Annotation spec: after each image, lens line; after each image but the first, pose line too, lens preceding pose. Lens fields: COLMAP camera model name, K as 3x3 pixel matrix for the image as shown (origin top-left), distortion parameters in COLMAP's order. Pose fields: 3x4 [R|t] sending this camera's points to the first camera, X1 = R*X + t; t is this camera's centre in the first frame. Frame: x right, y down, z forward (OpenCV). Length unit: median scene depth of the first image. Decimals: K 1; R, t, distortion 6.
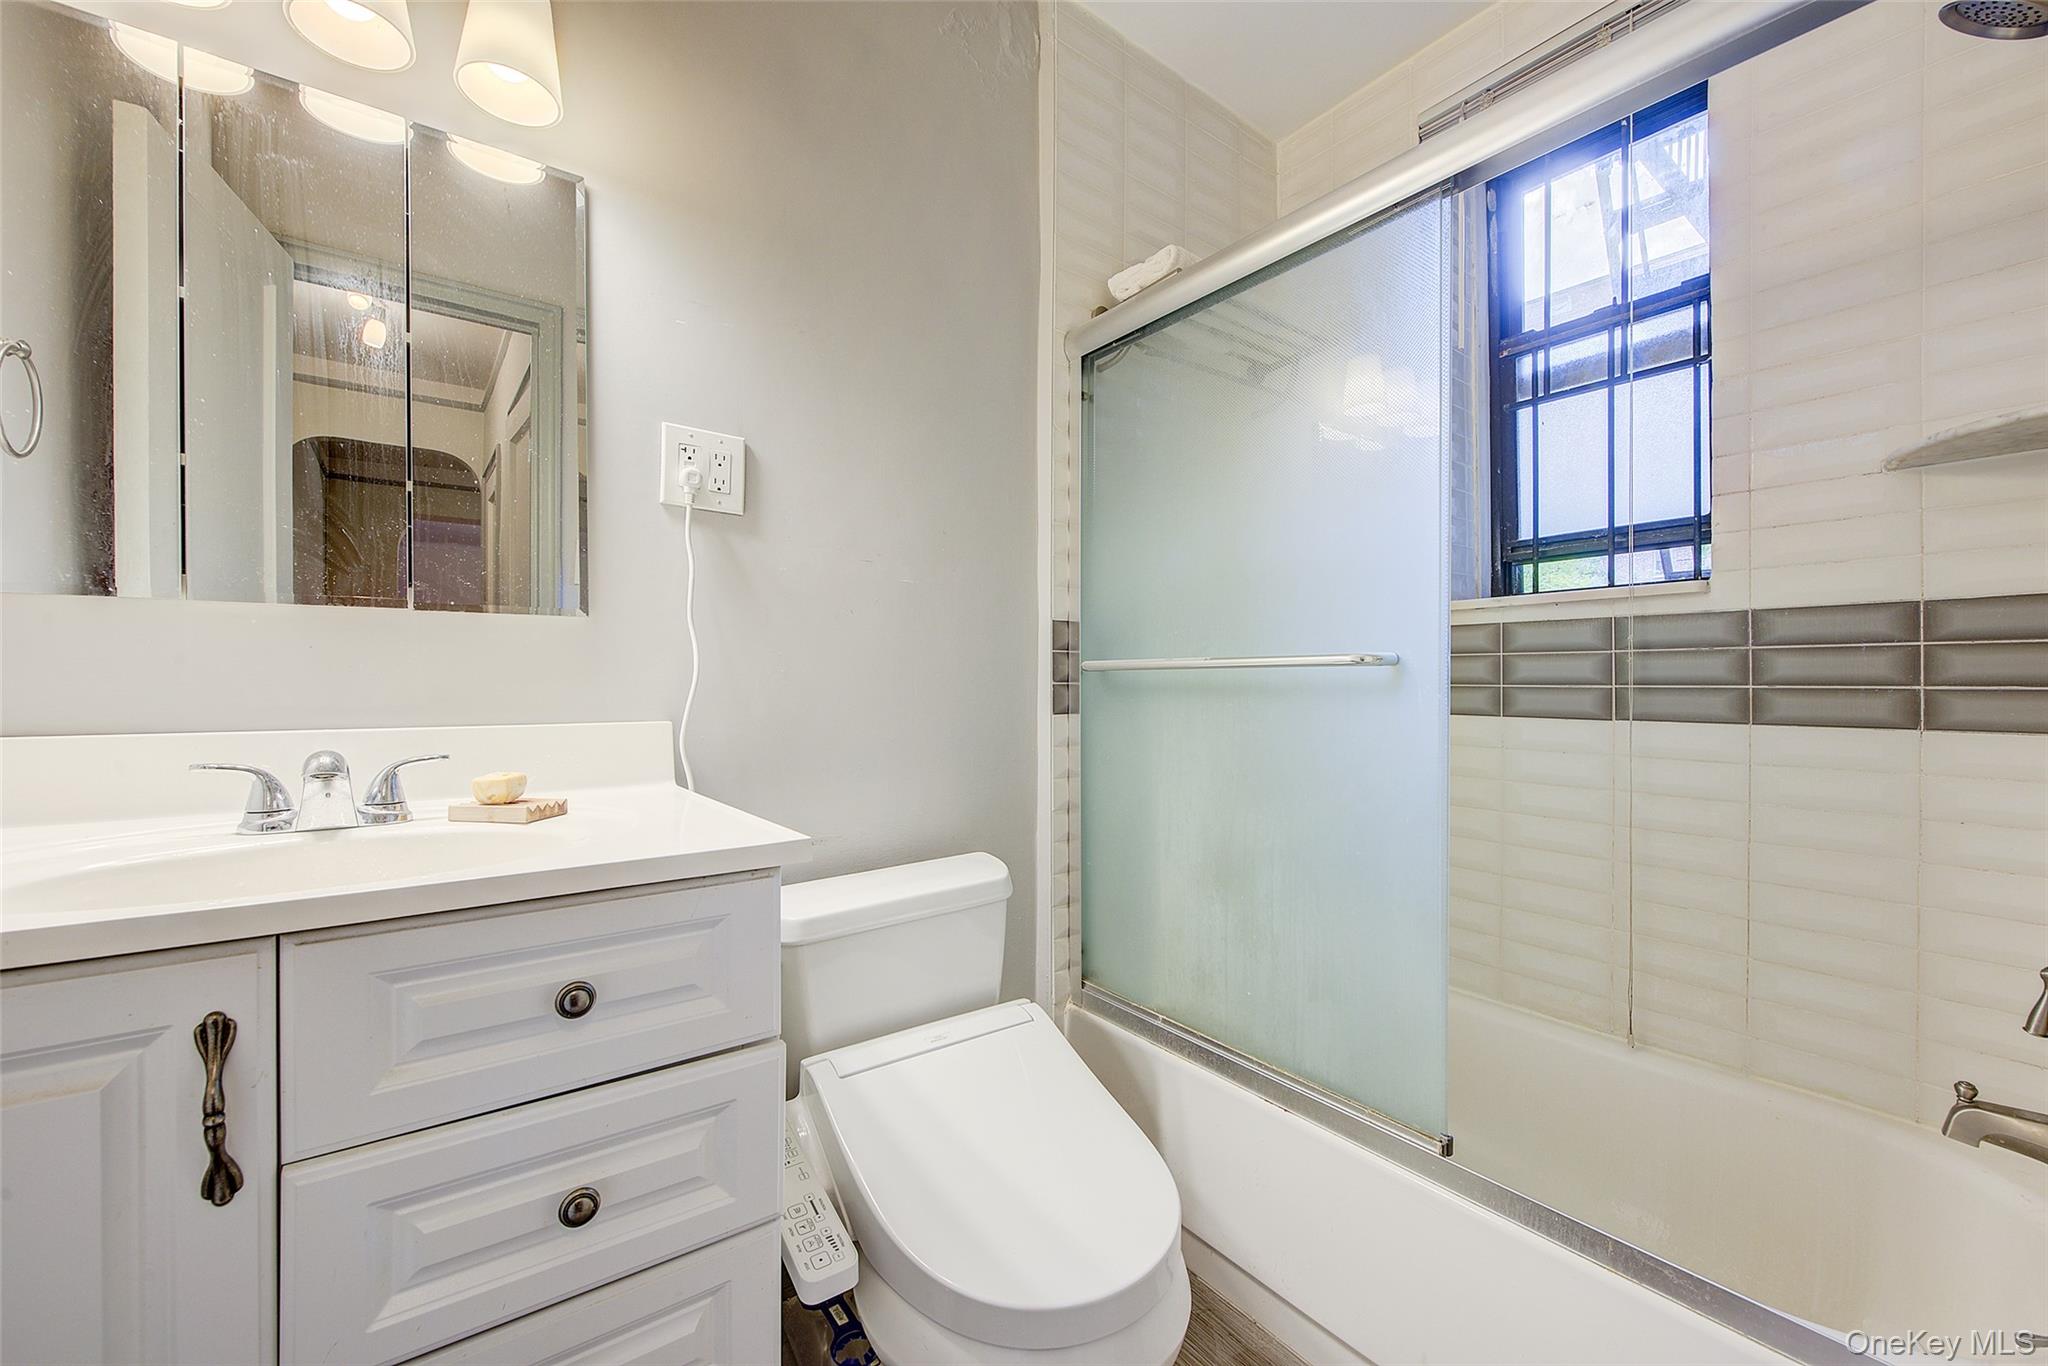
lens RADIAL K [[854.5, 0, 1024.0], [0, 854.5, 683.0], [0, 0, 1]] dist [0.011104, -0.009230]
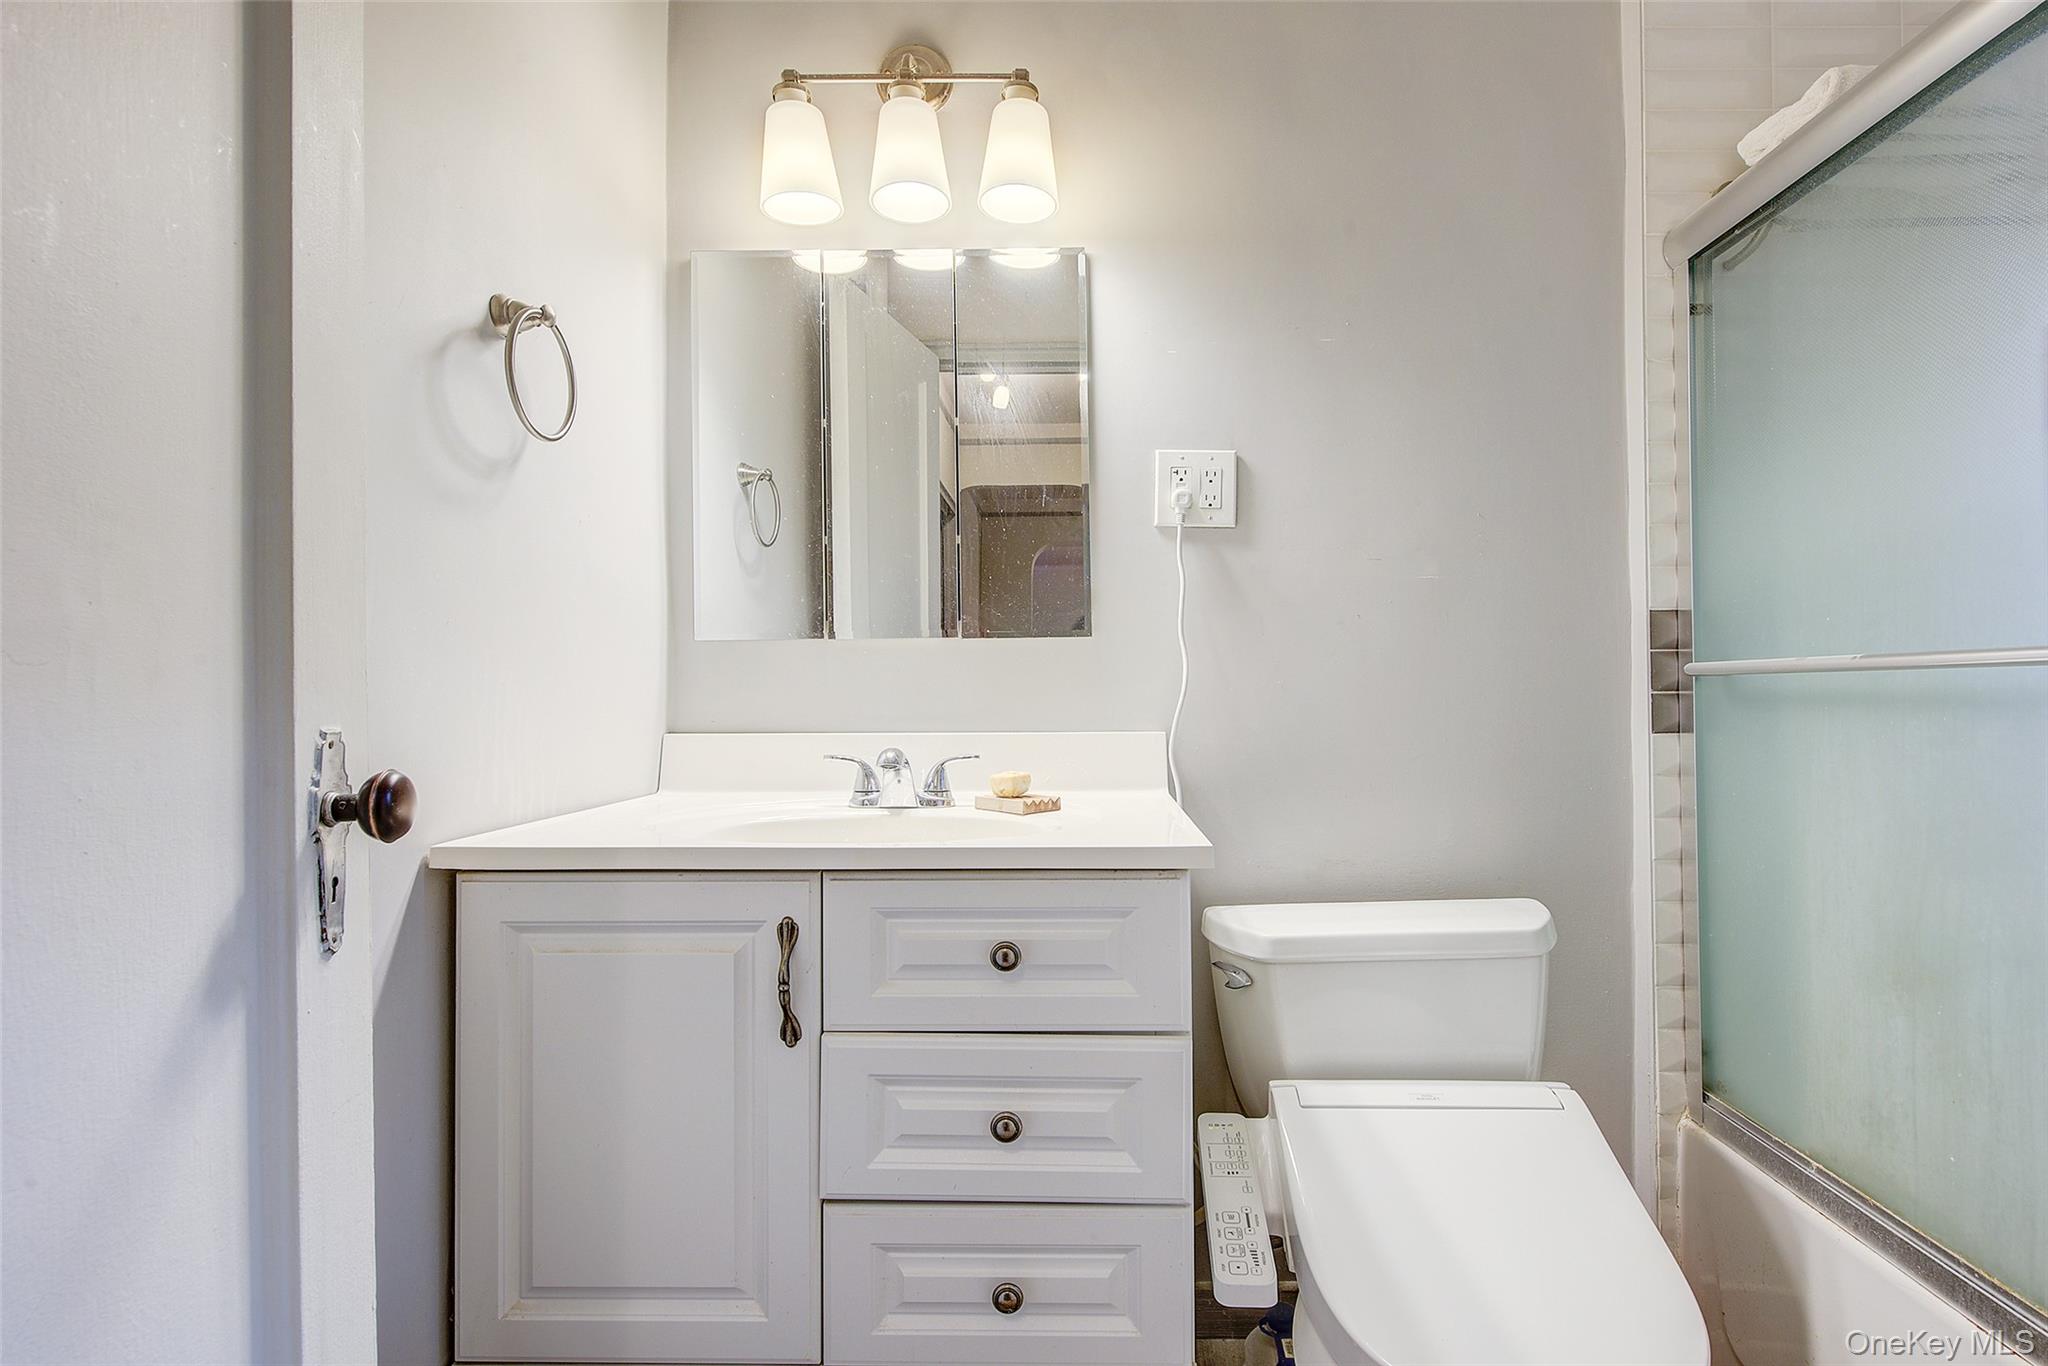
lens RADIAL K [[947.3, 0, 1024.0], [0, 947.3, 683.0], [0, 0, 1]] dist [0.001257, -0.000583]
pose [[0.785264, -0.016040, -0.618954, 0.171629], [0.007797, 0.999841, -0.016019, 0.001829], [0.619112, 0.007754, 0.785264, -0.022192]]
